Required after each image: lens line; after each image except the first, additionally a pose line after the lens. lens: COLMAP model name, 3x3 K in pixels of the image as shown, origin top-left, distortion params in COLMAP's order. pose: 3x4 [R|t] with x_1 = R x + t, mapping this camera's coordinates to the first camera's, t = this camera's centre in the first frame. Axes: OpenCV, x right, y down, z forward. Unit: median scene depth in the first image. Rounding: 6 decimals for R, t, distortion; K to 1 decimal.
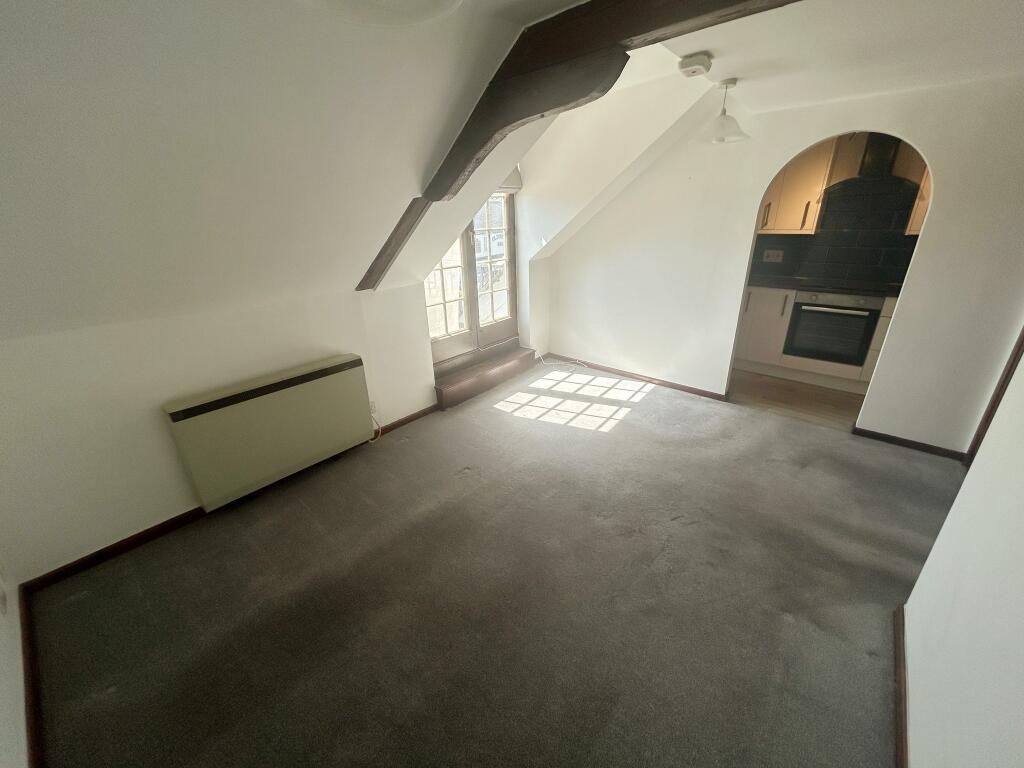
lens RADIAL K [[411.8, 0, 505.7], [0, 411.8, 384.4], [0, 0, 1]] dist [0.002895, -0.000119]
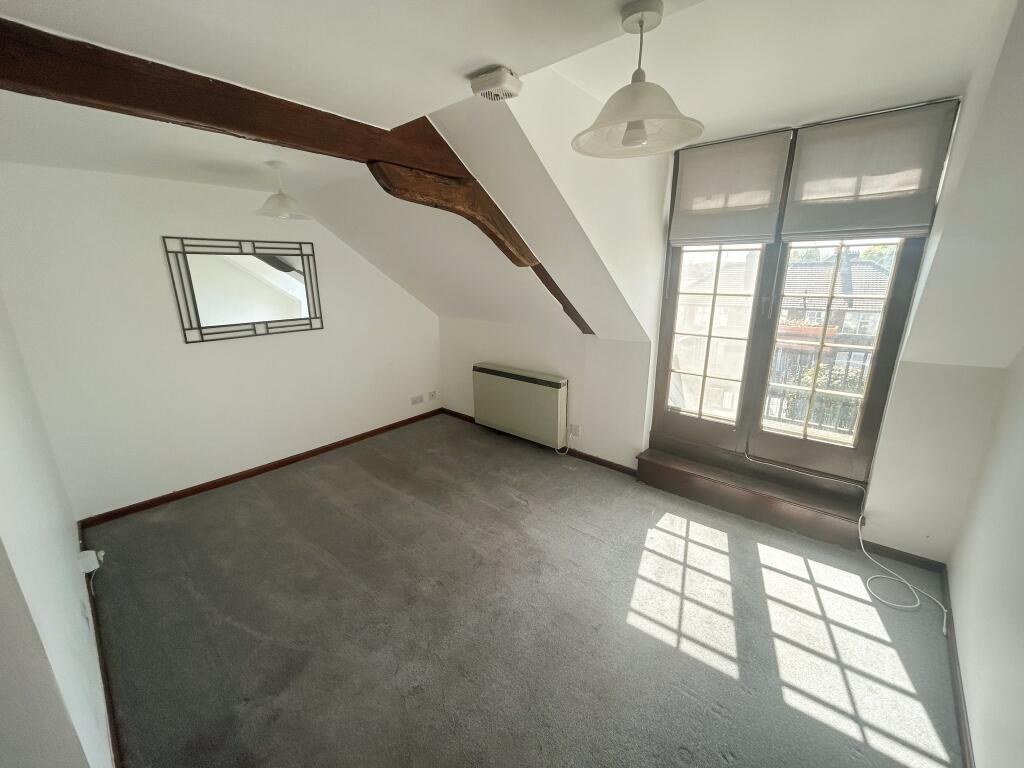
lens RADIAL K [[411.8, 0, 508.1], [0, 411.8, 379.1], [0, 0, 1]] dist [0.002895, -0.000119]
pose [[-0.014284, 0.287242, -0.957751, 0.660077], [-0.363178, 0.890943, 0.272622, -0.280856], [0.931610, 0.351728, 0.091594, 0.577408]]
